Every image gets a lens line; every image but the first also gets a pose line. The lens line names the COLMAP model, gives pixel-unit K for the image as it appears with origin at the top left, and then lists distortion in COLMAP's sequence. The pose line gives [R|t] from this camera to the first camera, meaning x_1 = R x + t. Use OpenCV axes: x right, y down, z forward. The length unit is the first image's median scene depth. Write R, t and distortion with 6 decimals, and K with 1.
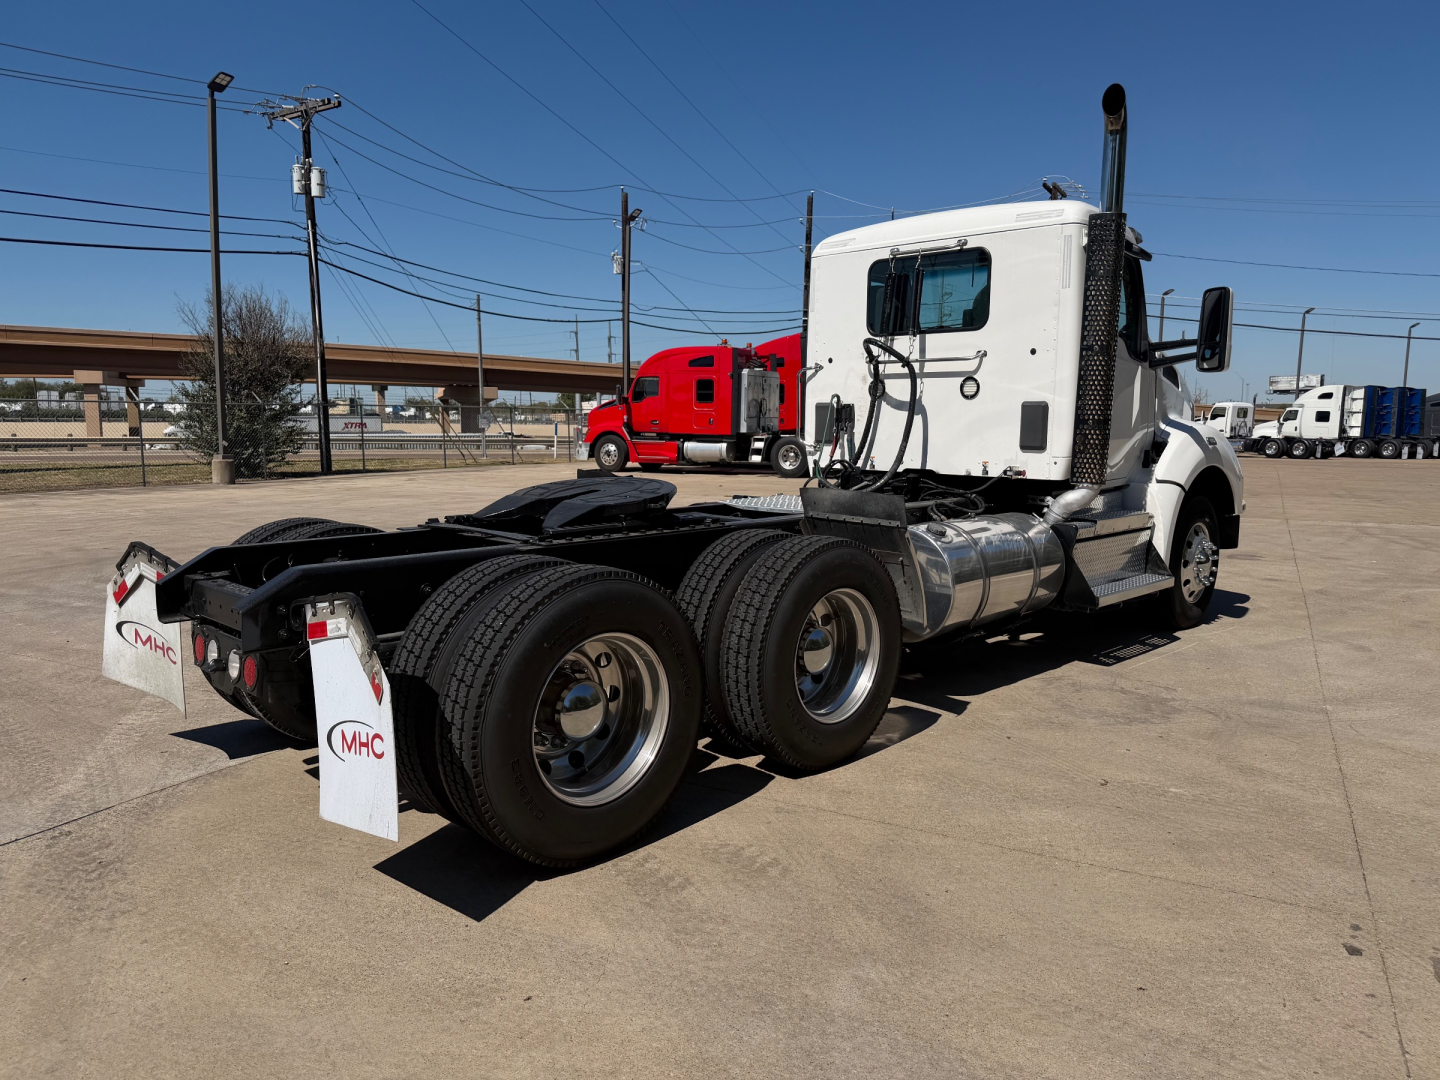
lens RADIAL K [[1023.1, 0, 712.1], [0, 1023.1, 545.7], [0, 0, 1]] dist [0.025856, -0.042885]
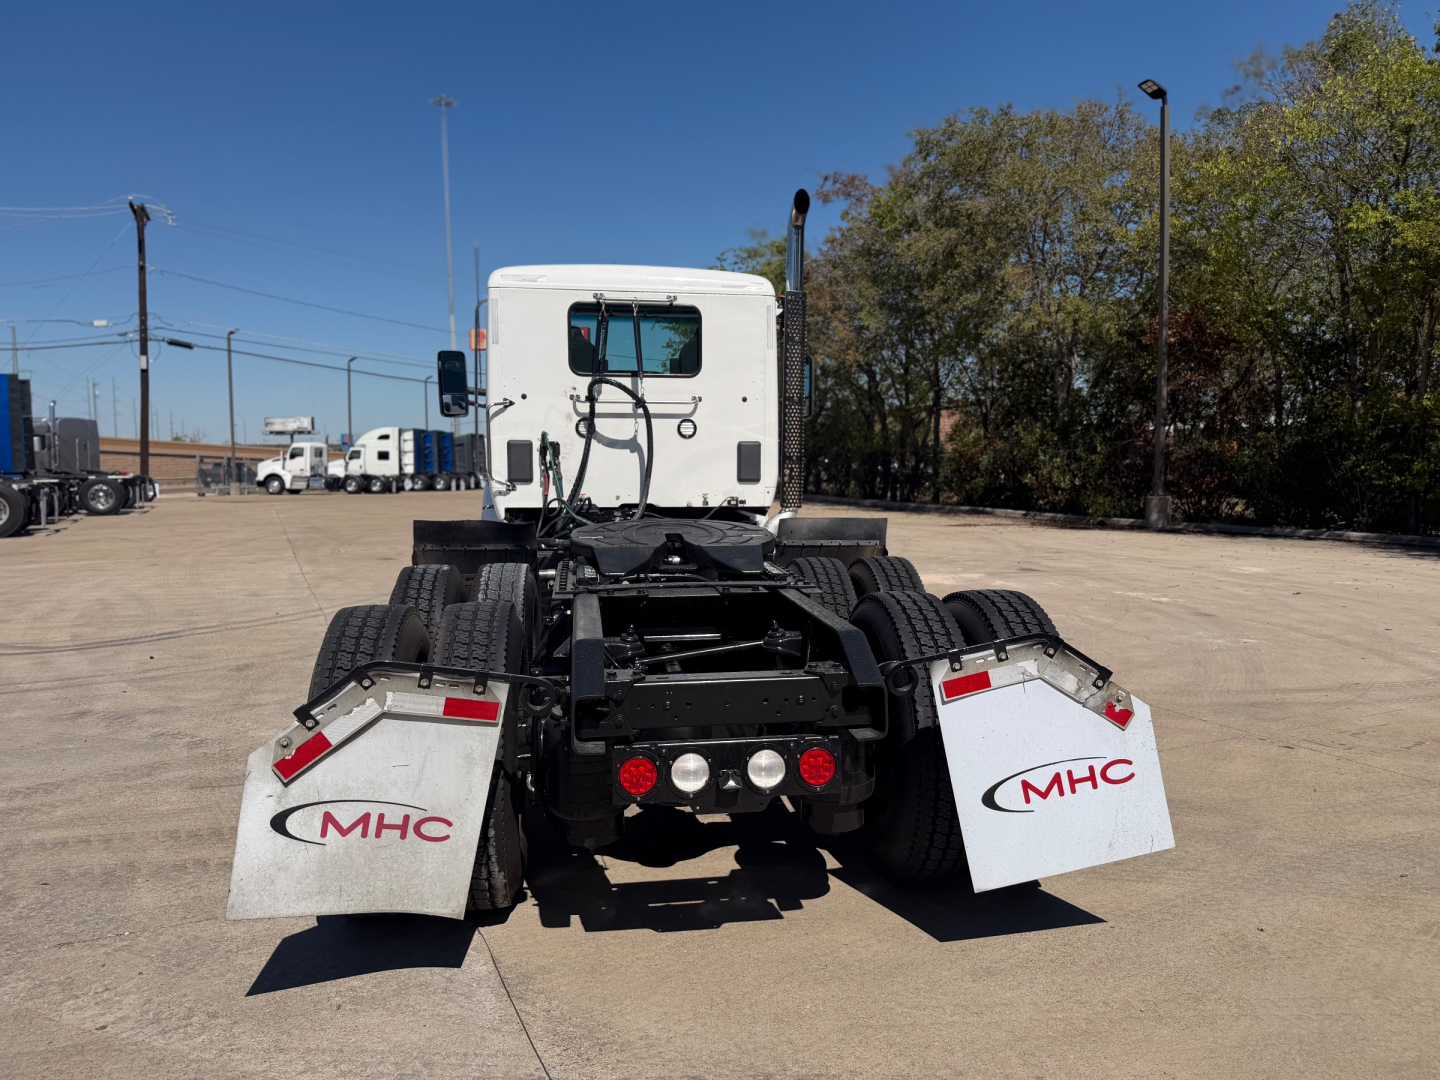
lens RADIAL K [[1023.1, 0, 733.6], [0, 1023.1, 533.8], [0, 0, 1]] dist [0.025856, -0.042885]
pose [[0.592378, -0.067171, 0.802855, -0.617782], [0.107263, 0.994223, 0.004039, -0.039370], [-0.798488, 0.083724, 0.596160, 0.305547]]
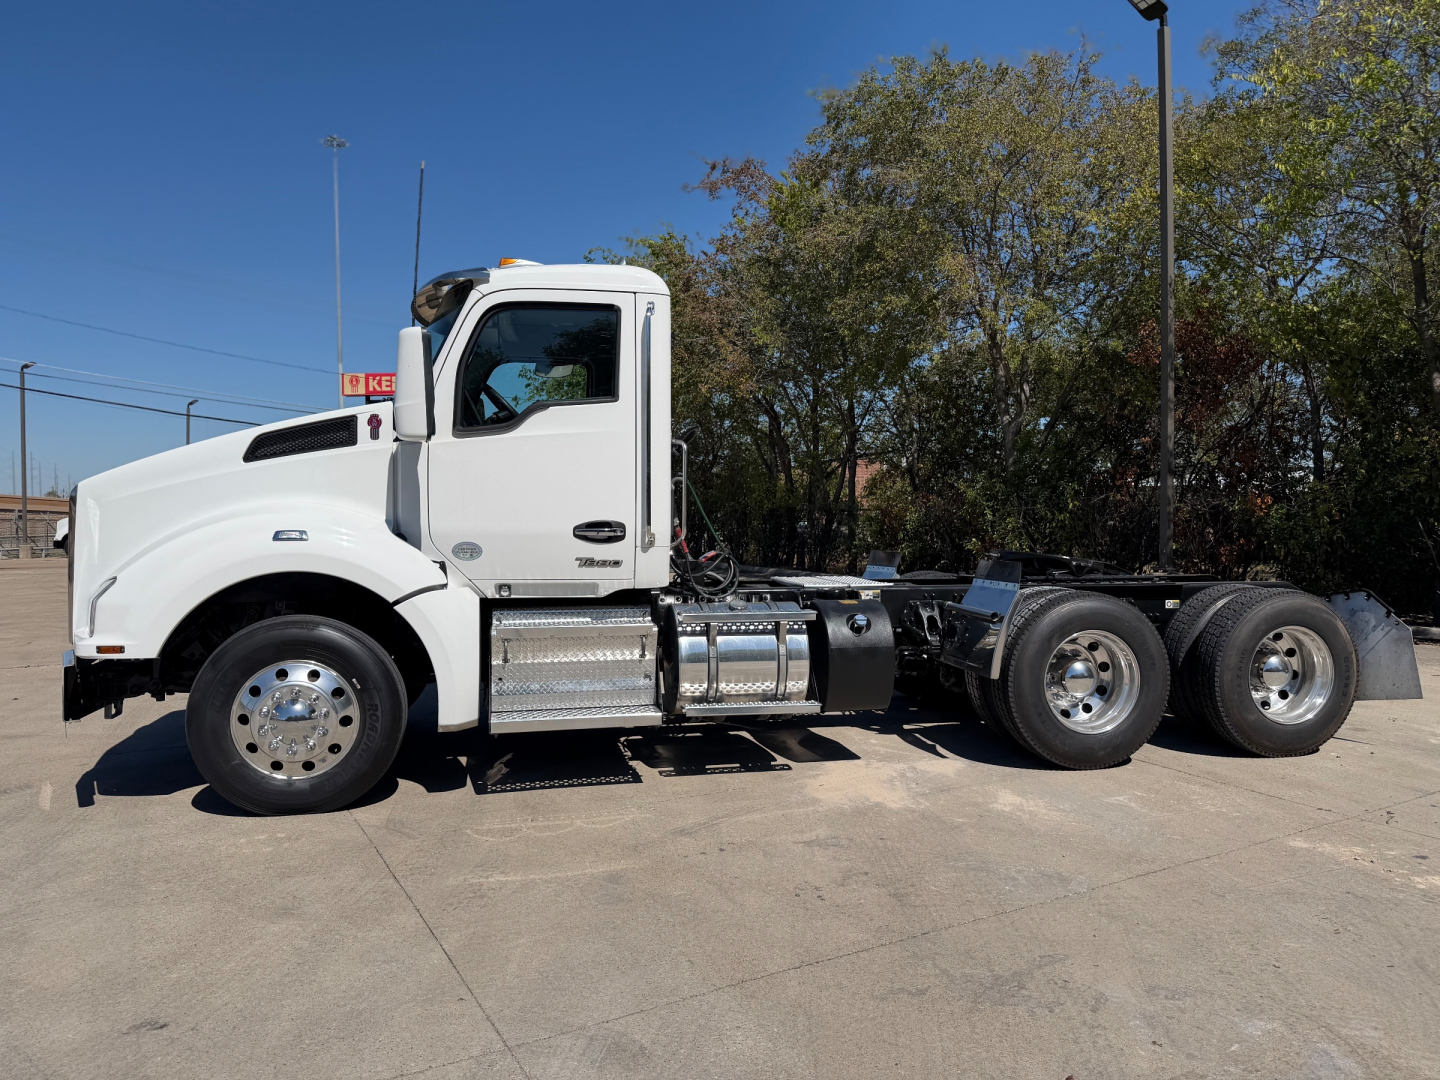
lens RADIAL K [[1023.1, 0, 724.0], [0, 1023.1, 526.4], [0, 0, 1]] dist [0.025856, -0.042885]
pose [[0.532935, -0.012947, 0.846057, 0.325422], [0.107288, 0.992847, -0.052388, -0.084950], [-0.839327, 0.118691, 0.530512, 0.754142]]
